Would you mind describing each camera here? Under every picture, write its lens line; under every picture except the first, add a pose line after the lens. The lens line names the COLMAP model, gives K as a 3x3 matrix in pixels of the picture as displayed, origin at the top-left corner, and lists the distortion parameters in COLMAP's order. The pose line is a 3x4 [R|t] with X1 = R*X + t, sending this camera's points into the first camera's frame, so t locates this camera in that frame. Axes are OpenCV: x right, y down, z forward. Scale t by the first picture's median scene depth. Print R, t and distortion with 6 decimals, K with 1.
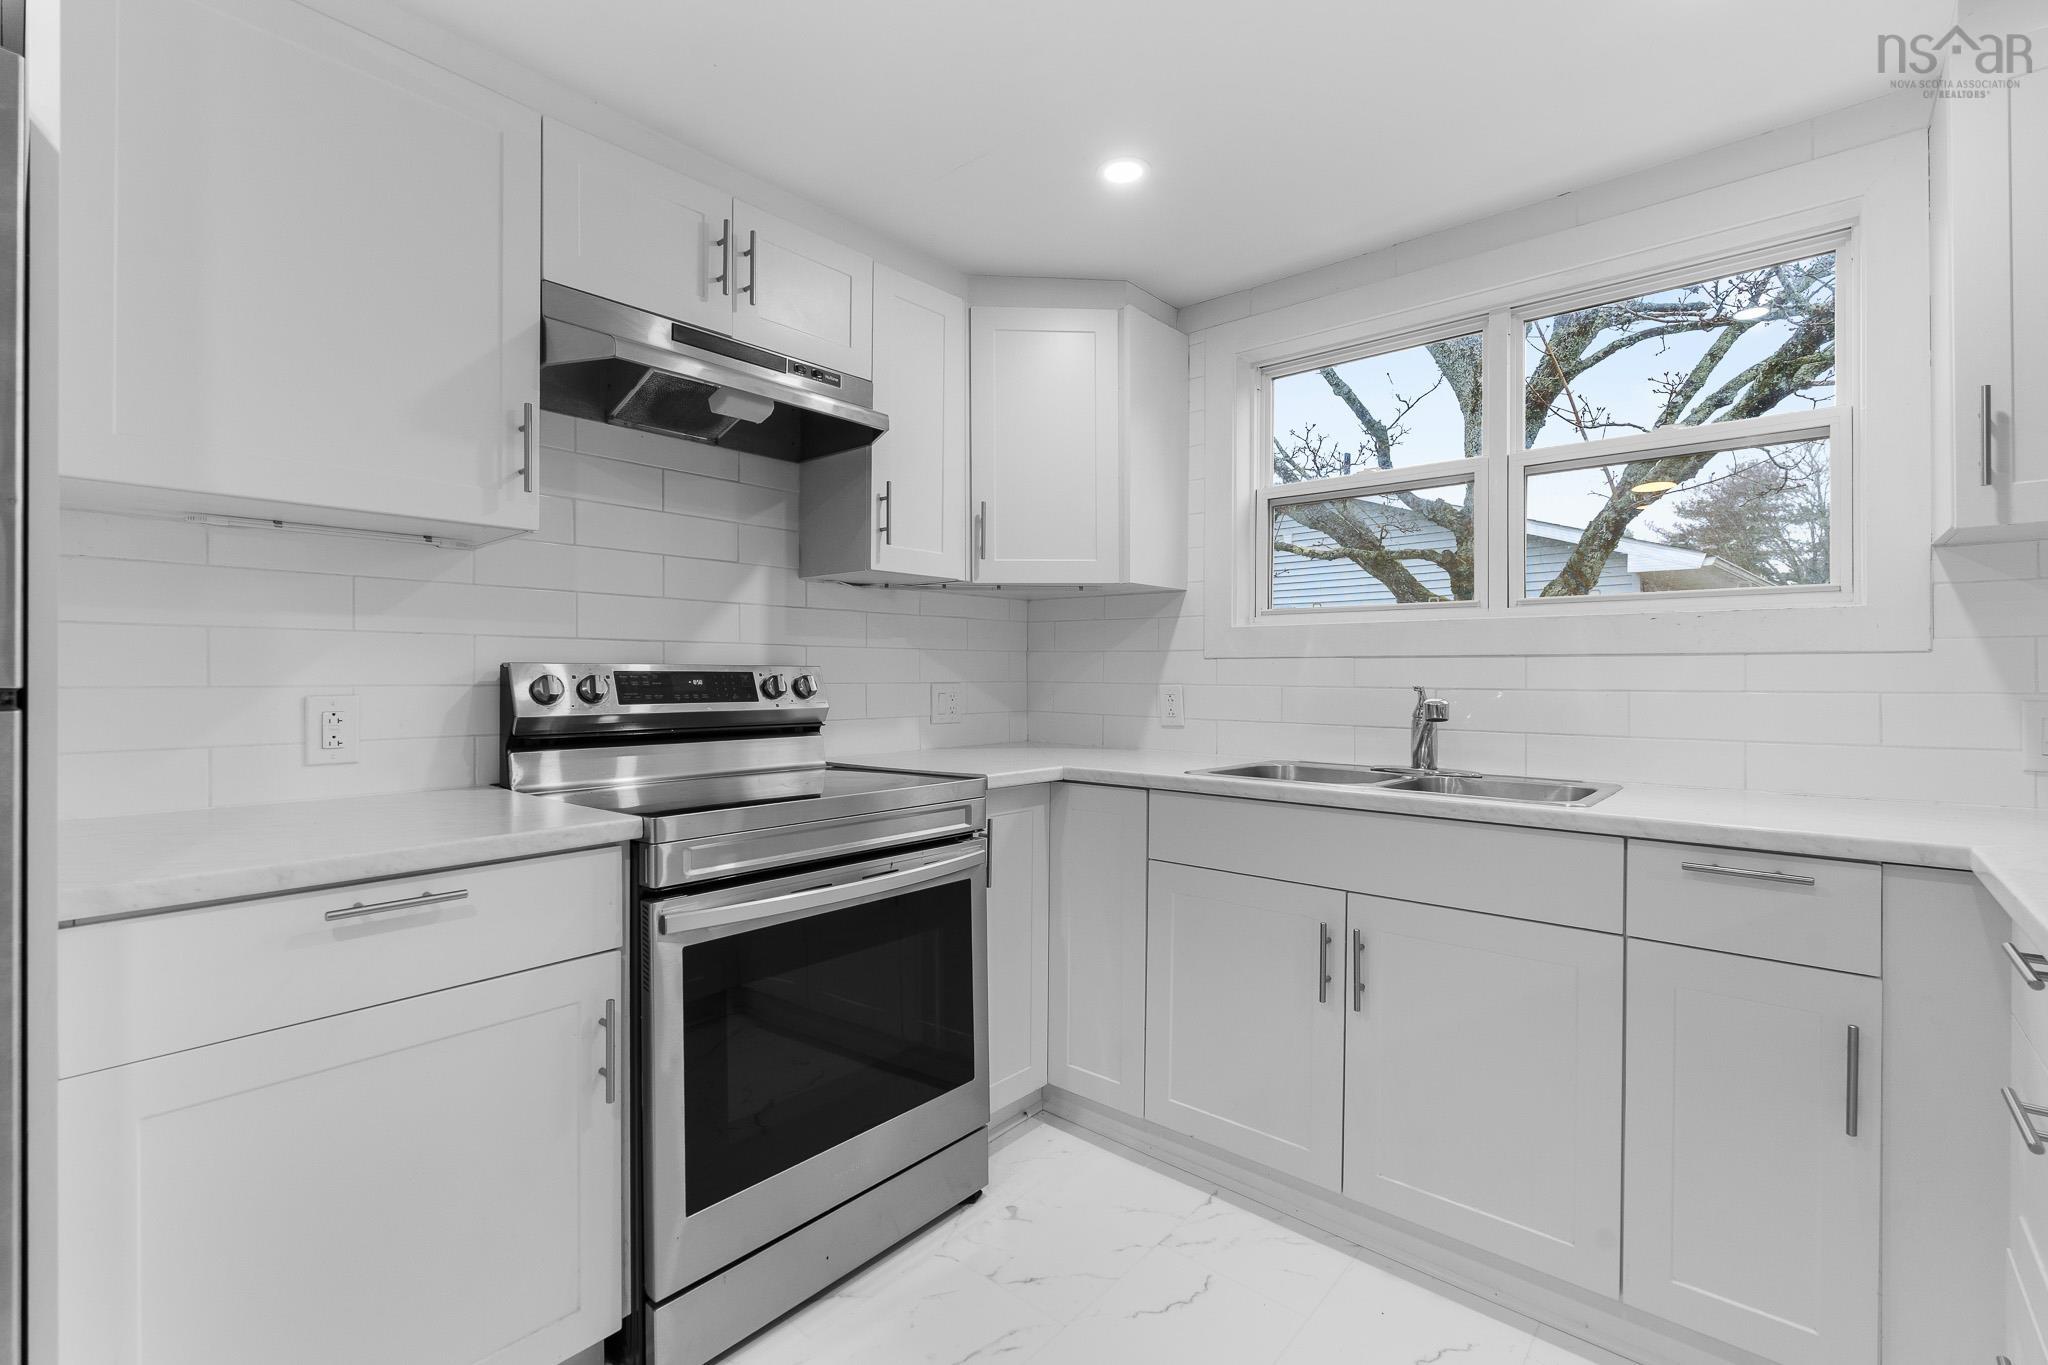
lens RADIAL K [[899.2, 0, 1020.0], [0, 899.2, 676.5], [0, 0, 1]] dist [-0.009483, 0.001679]
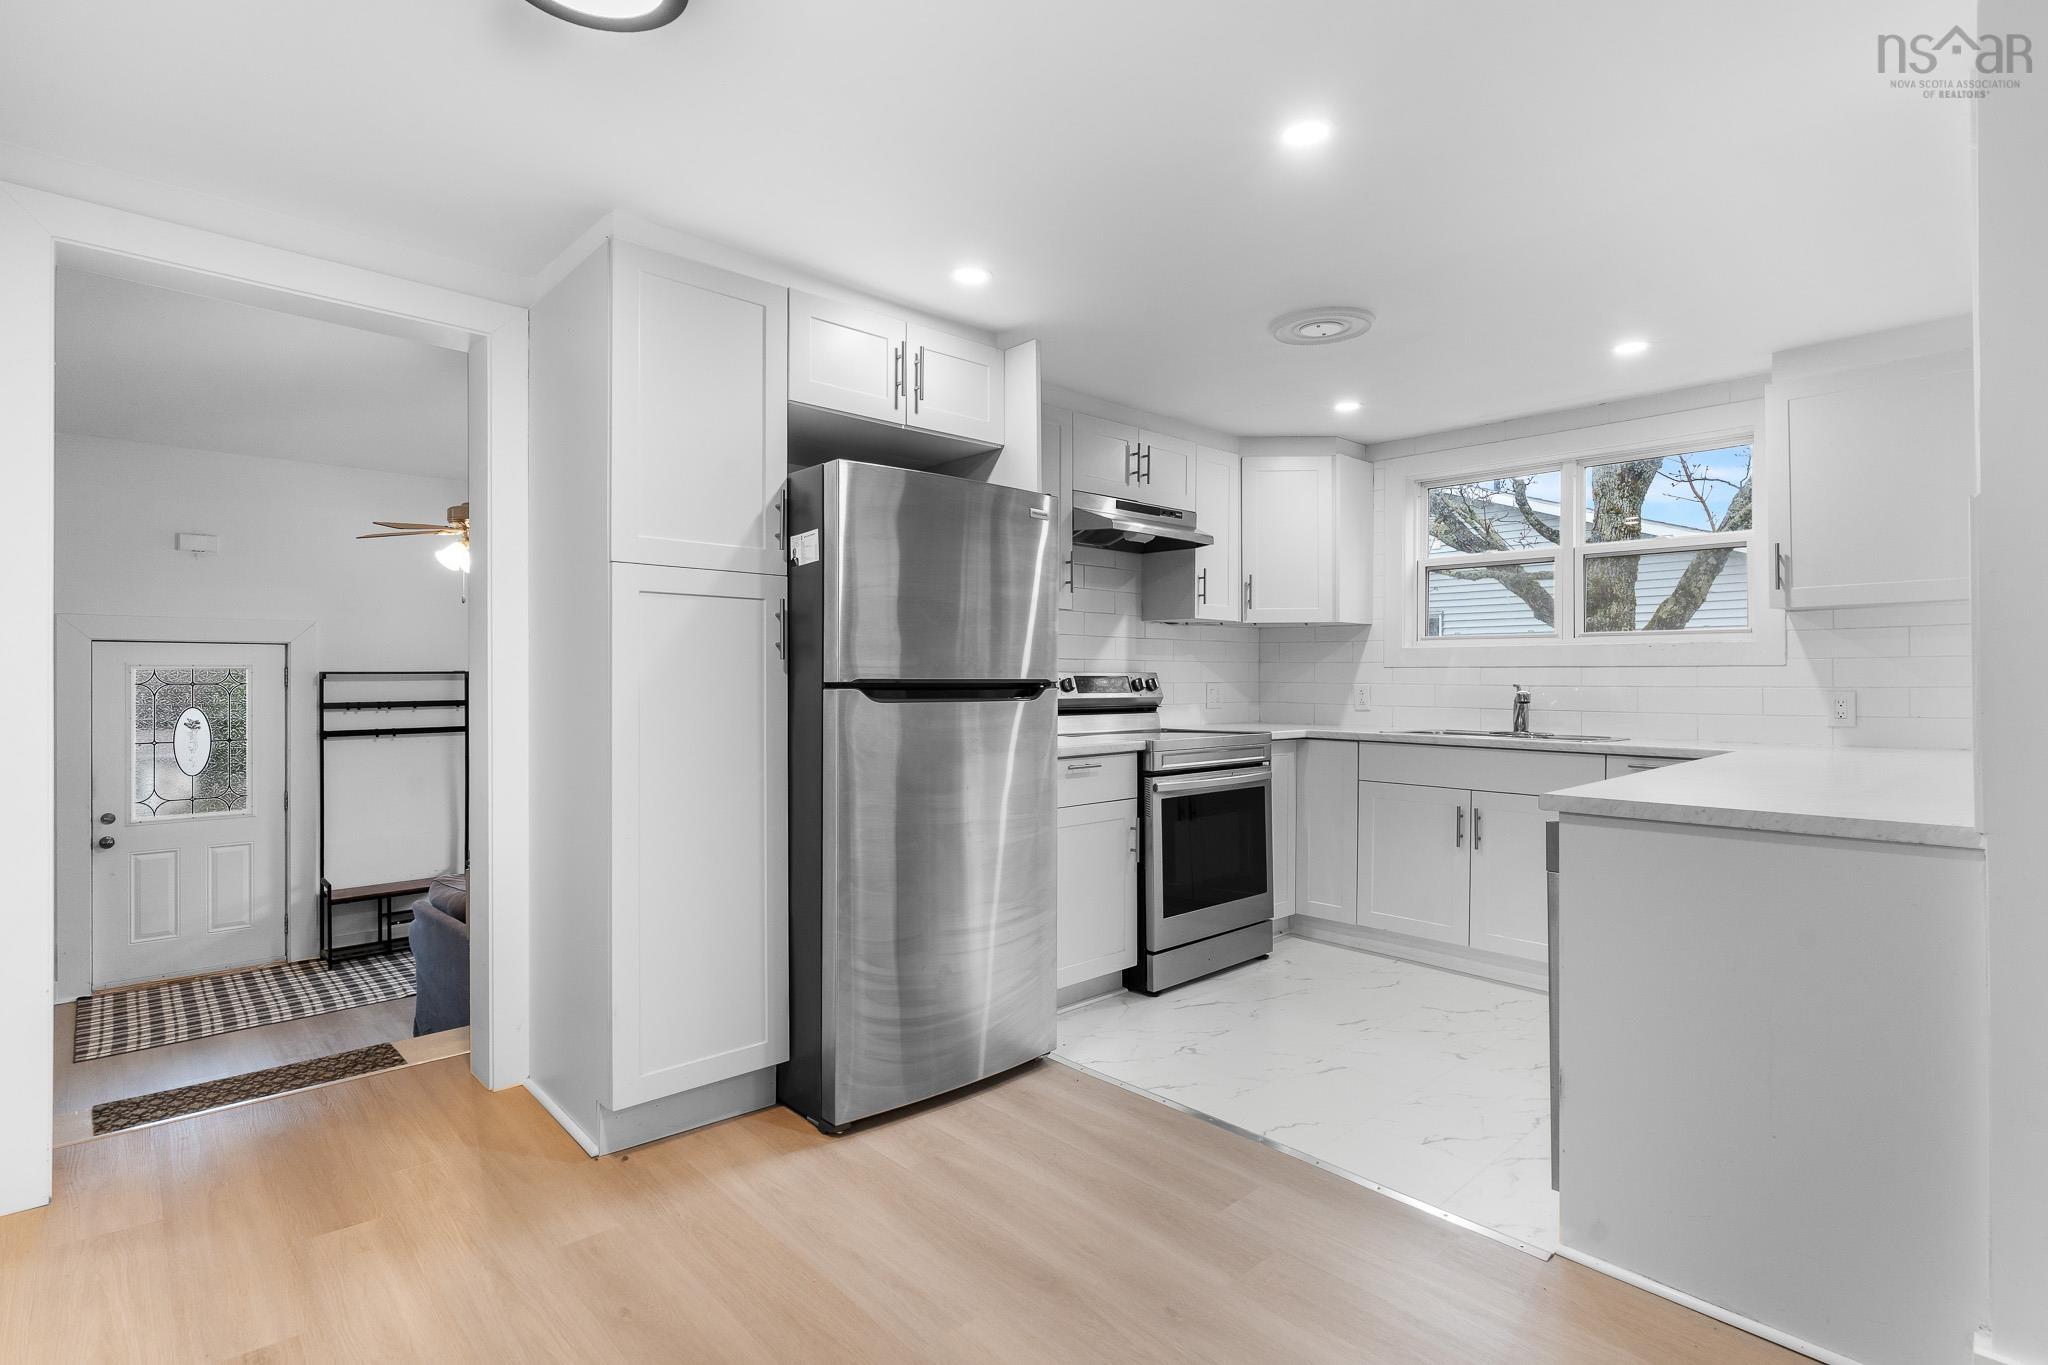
lens RADIAL K [[986.6, 0, 1025.2], [0, 986.6, 674.4], [0, 0, 1]] dist [-0.001803, 0.000188]
pose [[0.994535, -0.000688, -0.104397, -0.318622], [0.000336, 0.999994, -0.003387, -0.001803], [0.104399, 0.003333, 0.994530, -1.046930]]
